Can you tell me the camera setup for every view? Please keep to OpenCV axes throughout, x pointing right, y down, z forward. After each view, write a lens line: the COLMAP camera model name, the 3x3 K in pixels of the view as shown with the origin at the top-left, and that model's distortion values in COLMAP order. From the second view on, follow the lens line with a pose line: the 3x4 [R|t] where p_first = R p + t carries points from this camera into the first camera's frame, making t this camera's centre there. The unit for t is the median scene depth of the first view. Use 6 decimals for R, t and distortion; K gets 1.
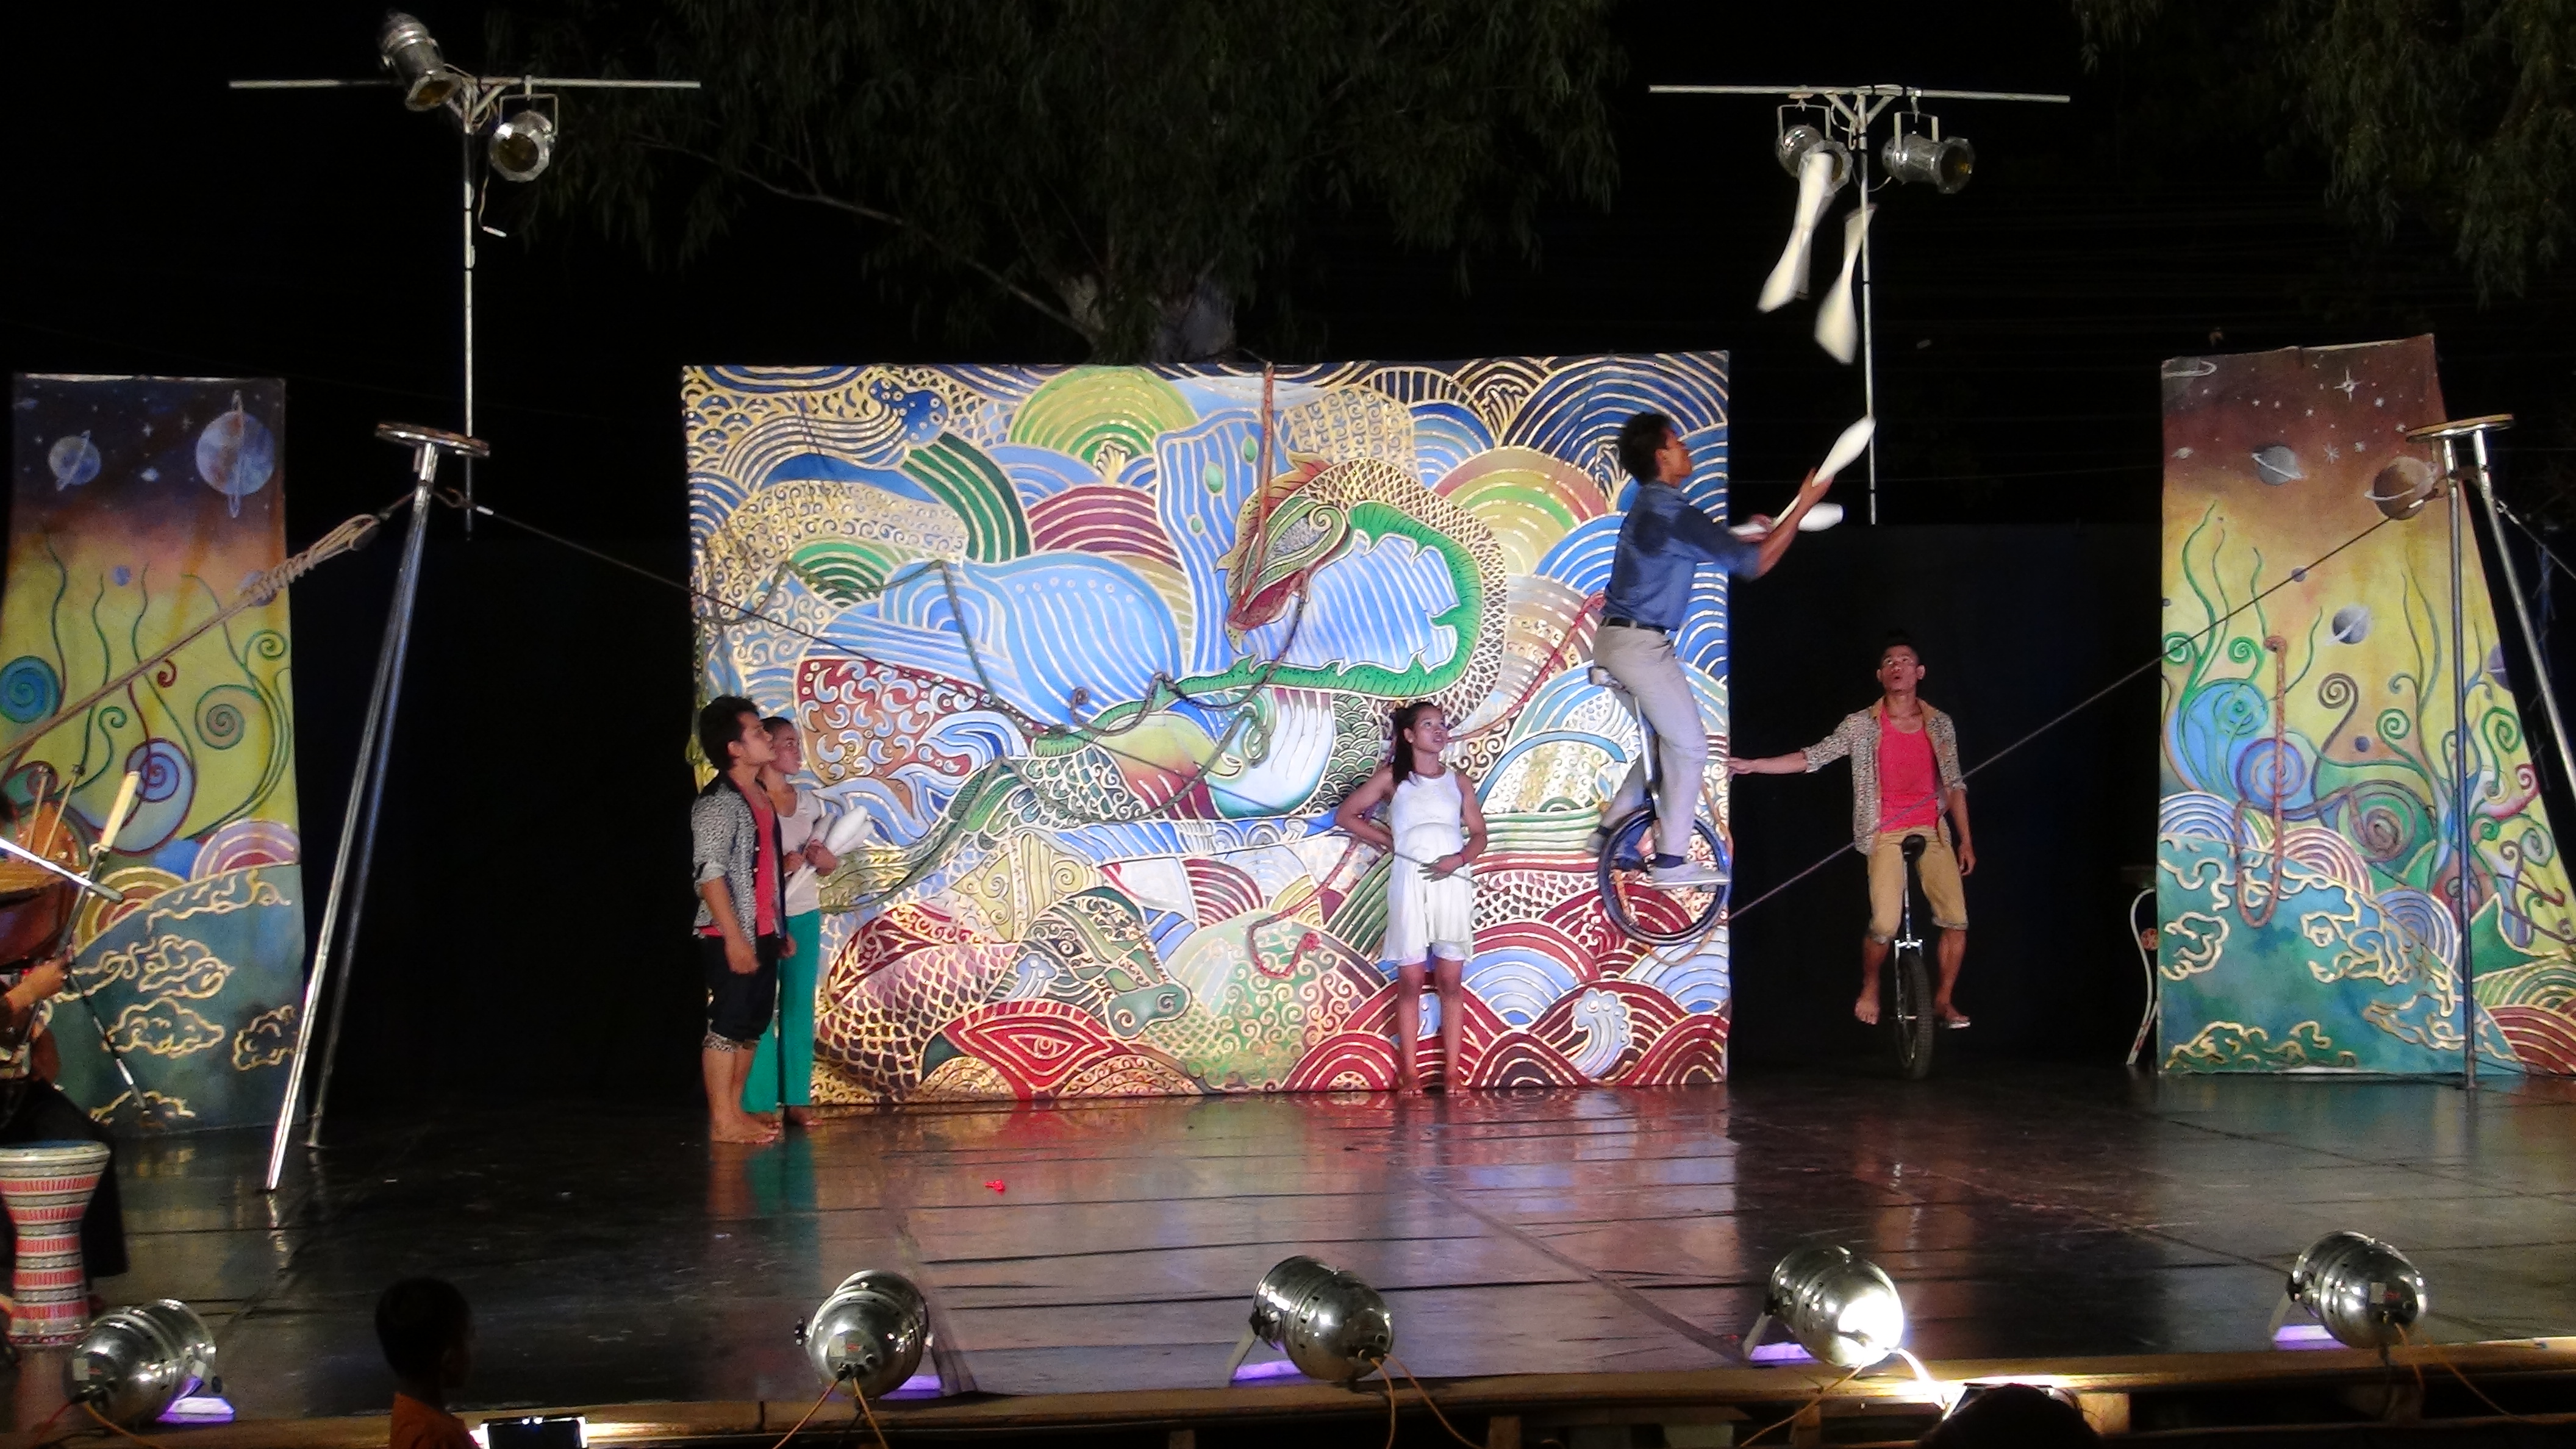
lens RADIAL K [[3991.3, 0, 1288.1], [0, 3991.3, 725.2], [0, 0, 1]] dist [-0.090601, 0.000000]
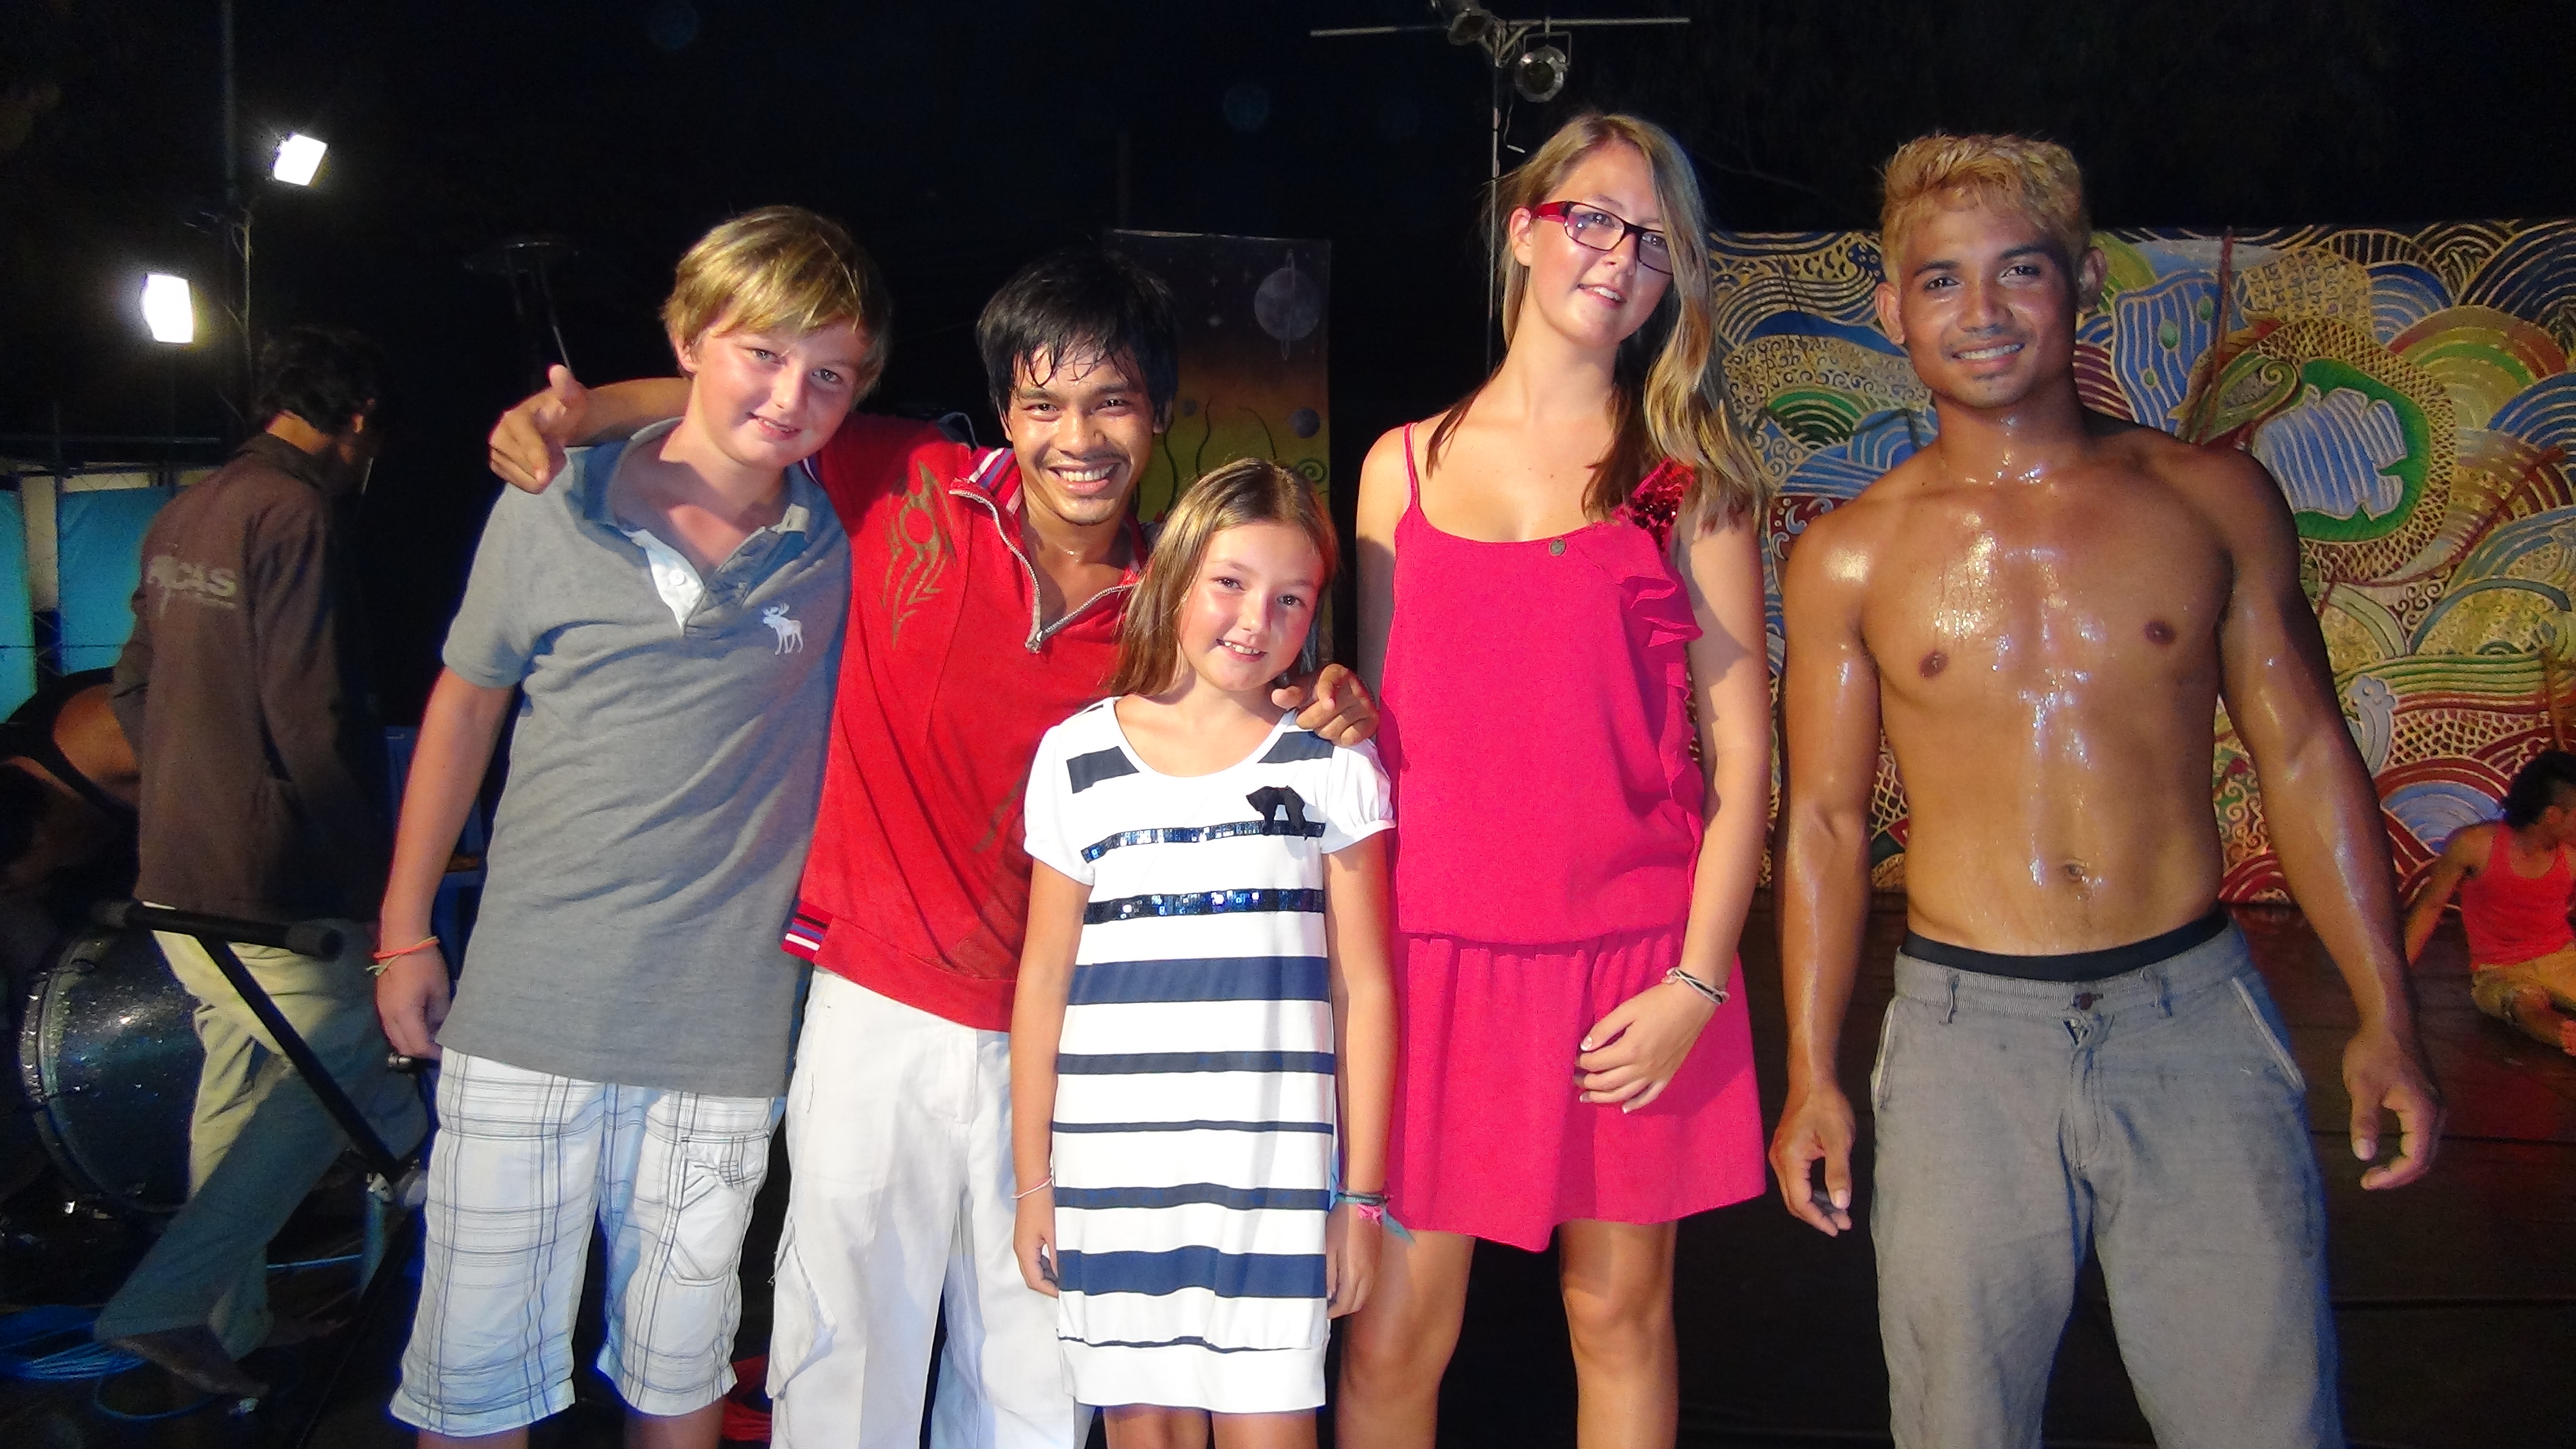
lens RADIAL K [[1941.5, 0, 1288.2], [0, 1941.5, 725.2], [0, 0, 1]] dist [-0.000276, -0.004303]
pose [[0.953284, 0.050839, -0.297766, -0.083808], [-0.026736, 0.996067, 0.084469, 0.005349], [0.300889, -0.072562, 0.950894, 0.417938]]
